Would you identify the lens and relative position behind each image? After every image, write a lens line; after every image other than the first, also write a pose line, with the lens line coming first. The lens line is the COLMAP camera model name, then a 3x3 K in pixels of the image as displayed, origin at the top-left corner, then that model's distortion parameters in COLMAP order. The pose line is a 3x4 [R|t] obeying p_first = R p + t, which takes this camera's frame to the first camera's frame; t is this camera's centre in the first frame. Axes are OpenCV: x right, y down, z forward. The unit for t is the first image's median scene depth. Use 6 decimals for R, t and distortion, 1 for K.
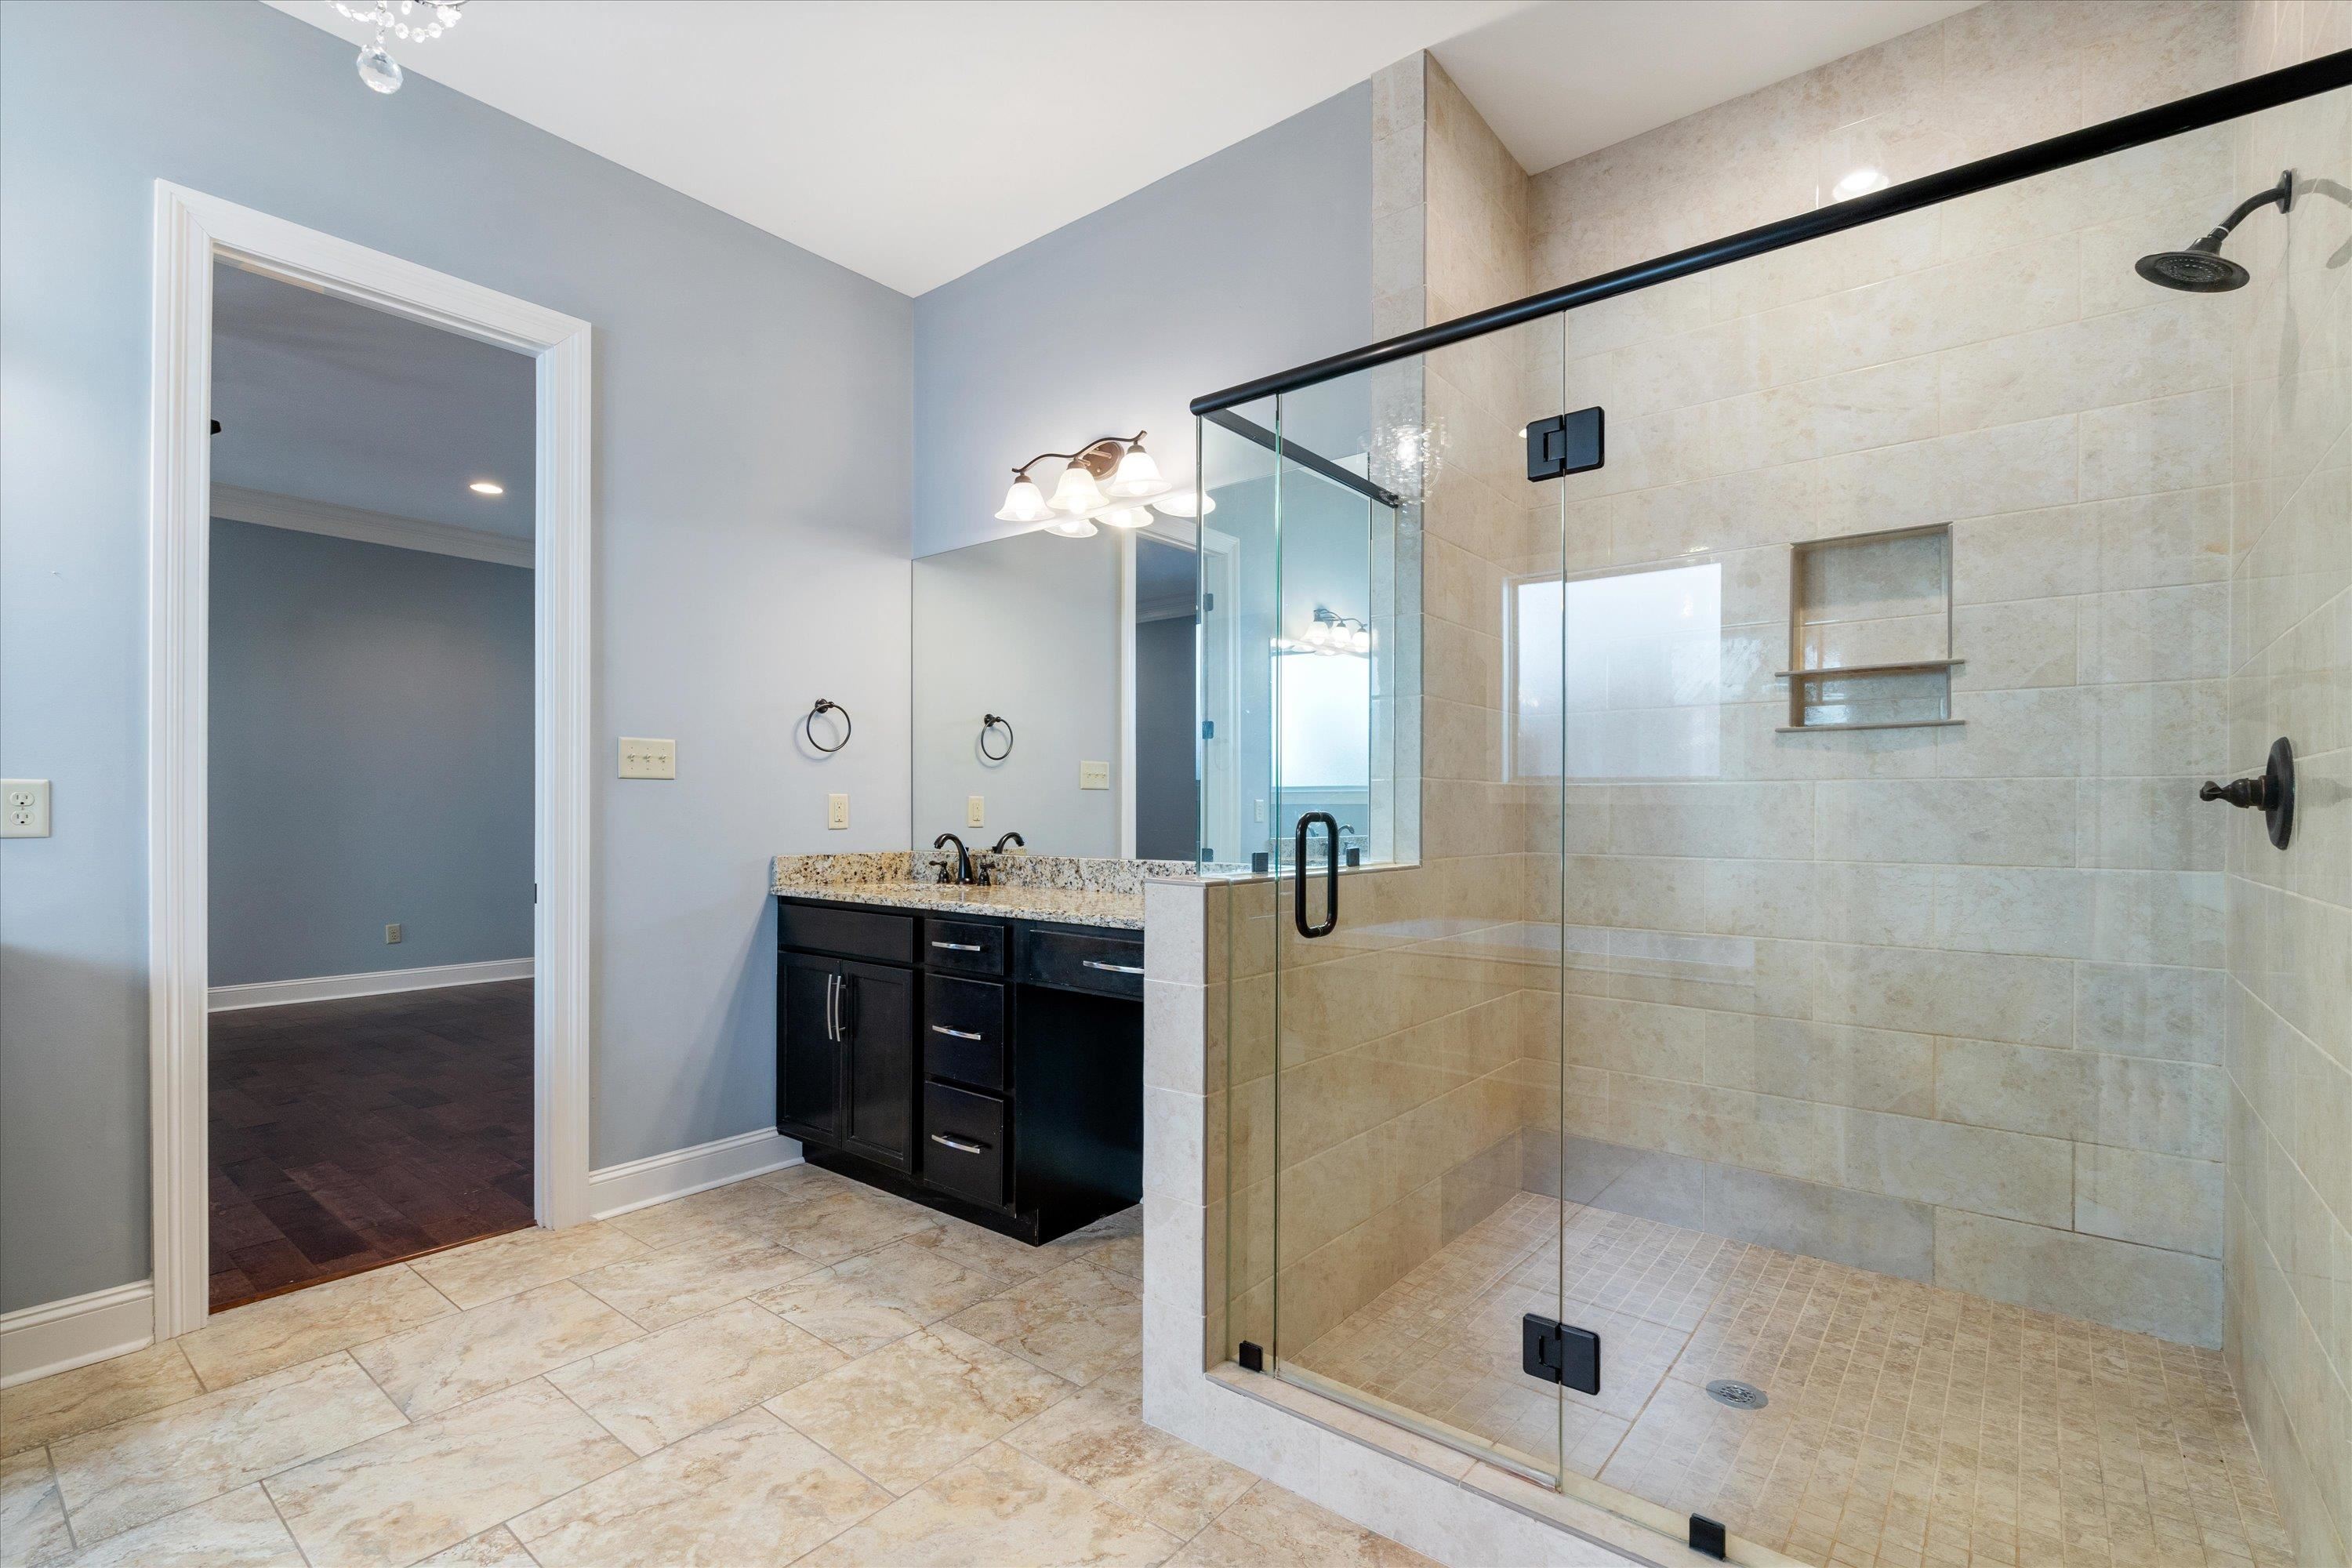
lens RADIAL K [[1083.4, 0, 1176.2], [0, 1083.4, 791.4], [0, 0, 1]] dist [-0.000062, -0.000294]
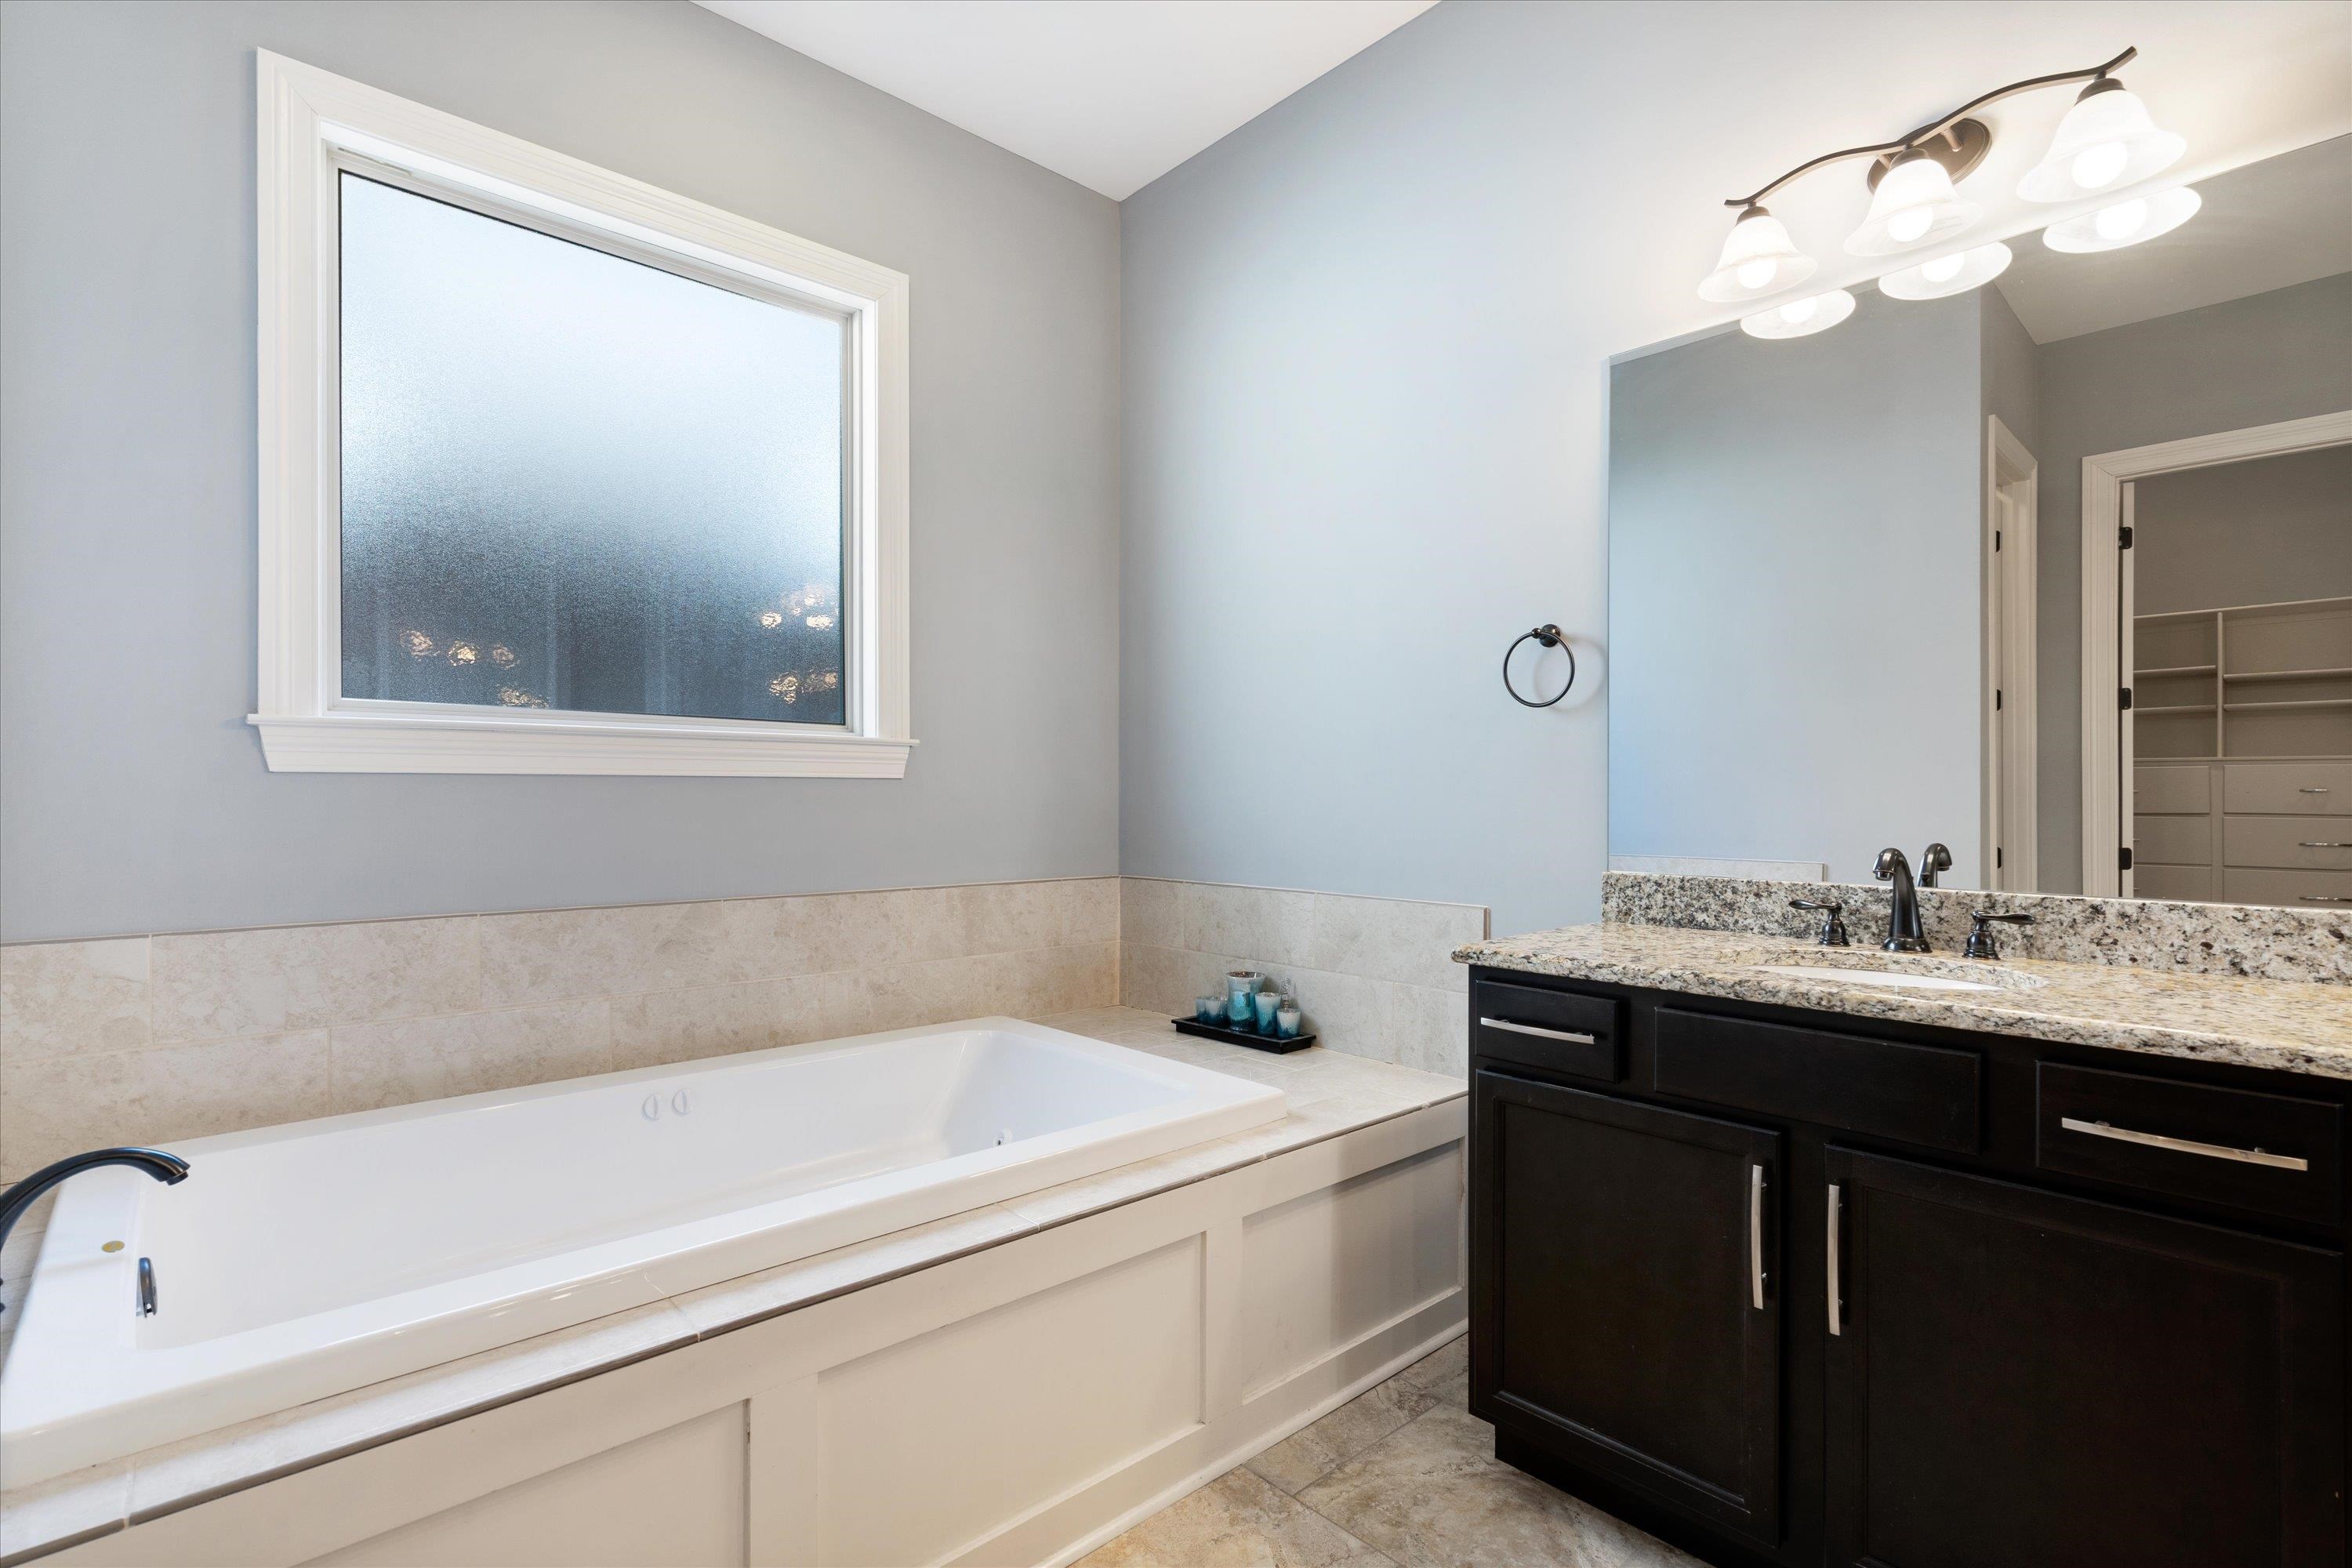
lens RADIAL K [[1083.4, 0, 1182.9], [0, 1083.4, 790.1], [0, 0, 1]] dist [-0.000062, -0.000294]
pose [[0.990299, -0.006938, -0.138779, -0.380098], [0.008535, 0.999904, 0.010913, 0.005255], [0.138690, -0.011992, 0.990263, 0.411980]]
